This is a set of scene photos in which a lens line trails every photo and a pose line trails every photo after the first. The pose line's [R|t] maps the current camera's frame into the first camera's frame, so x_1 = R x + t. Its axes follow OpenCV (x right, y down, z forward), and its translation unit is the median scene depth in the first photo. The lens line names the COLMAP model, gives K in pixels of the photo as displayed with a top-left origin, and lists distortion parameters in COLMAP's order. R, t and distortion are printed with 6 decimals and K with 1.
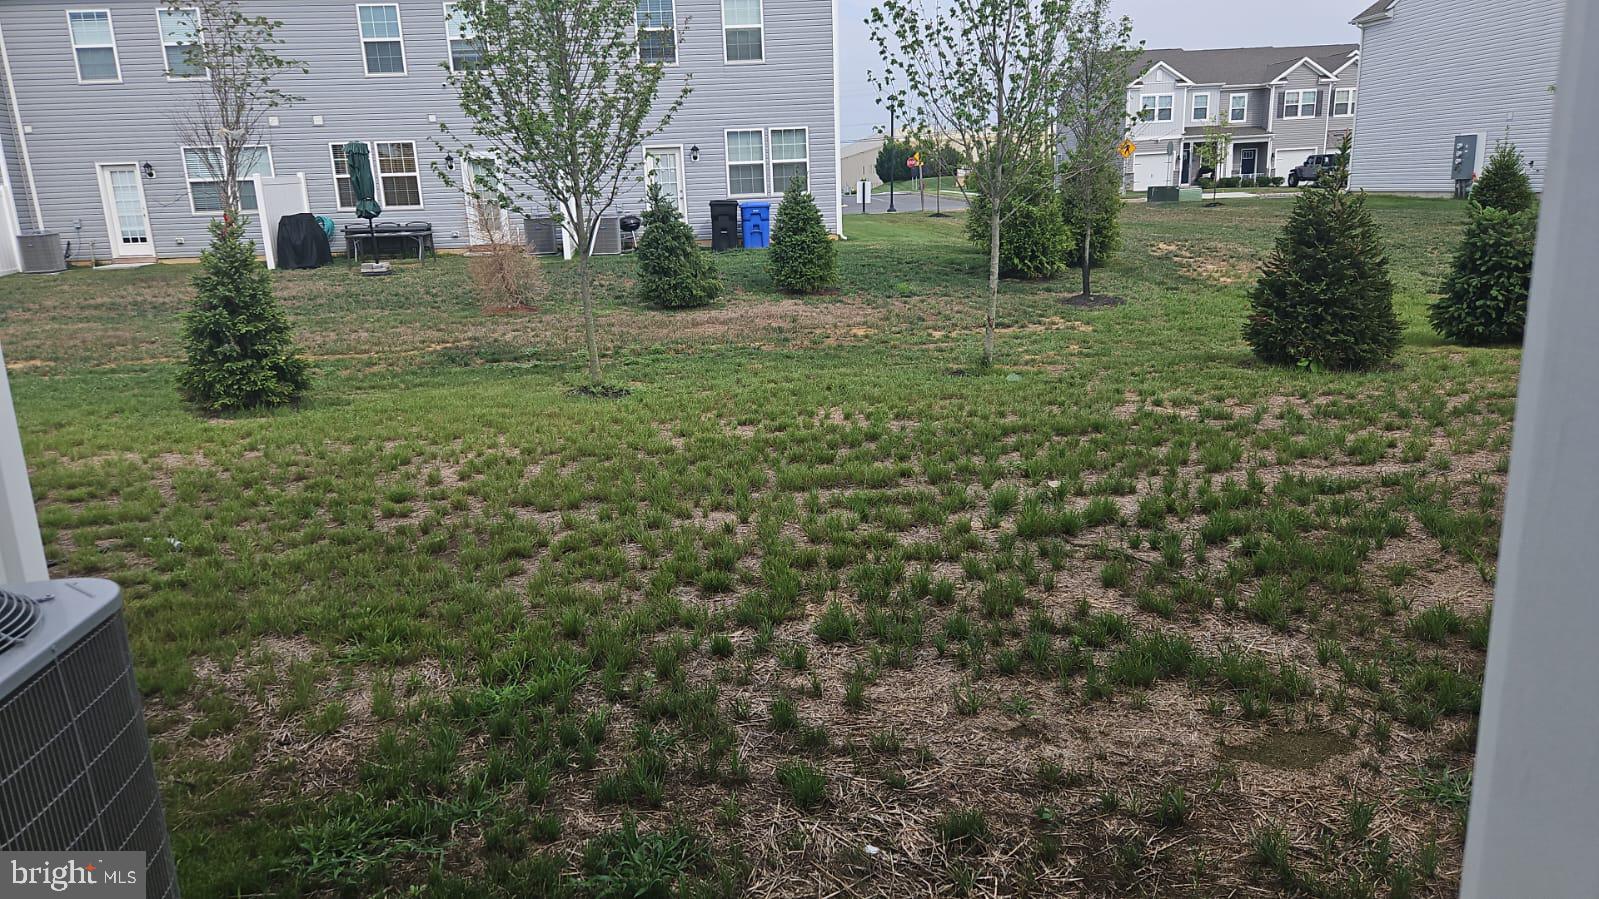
lens RADIAL K [[1079.1, 0, 794.9], [0, 1079.1, 448.9], [0, 0, 1]] dist [0.076649, -0.072776]
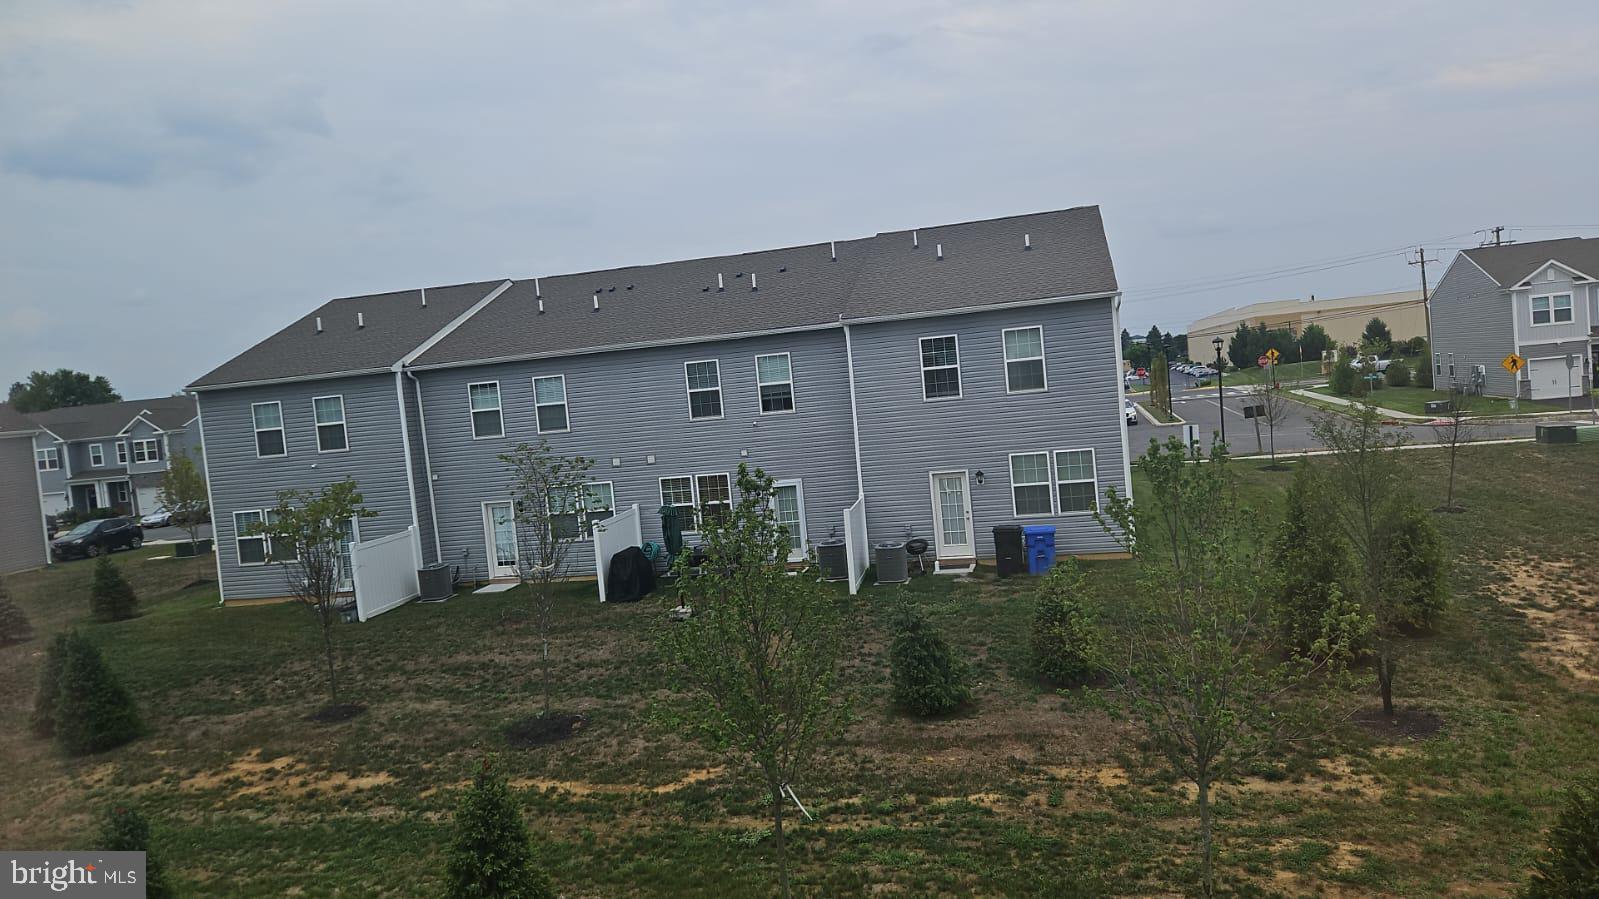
lens RADIAL K [[1079.1, 0, 794.9], [0, 1079.1, 448.9], [0, 0, 1]] dist [0.076649, -0.072776]
pose [[0.951556, -0.036904, -0.305252, 0.054489], [-0.017942, 0.984415, -0.174942, -0.117253], [0.306951, 0.171943, 0.936064, -0.014196]]
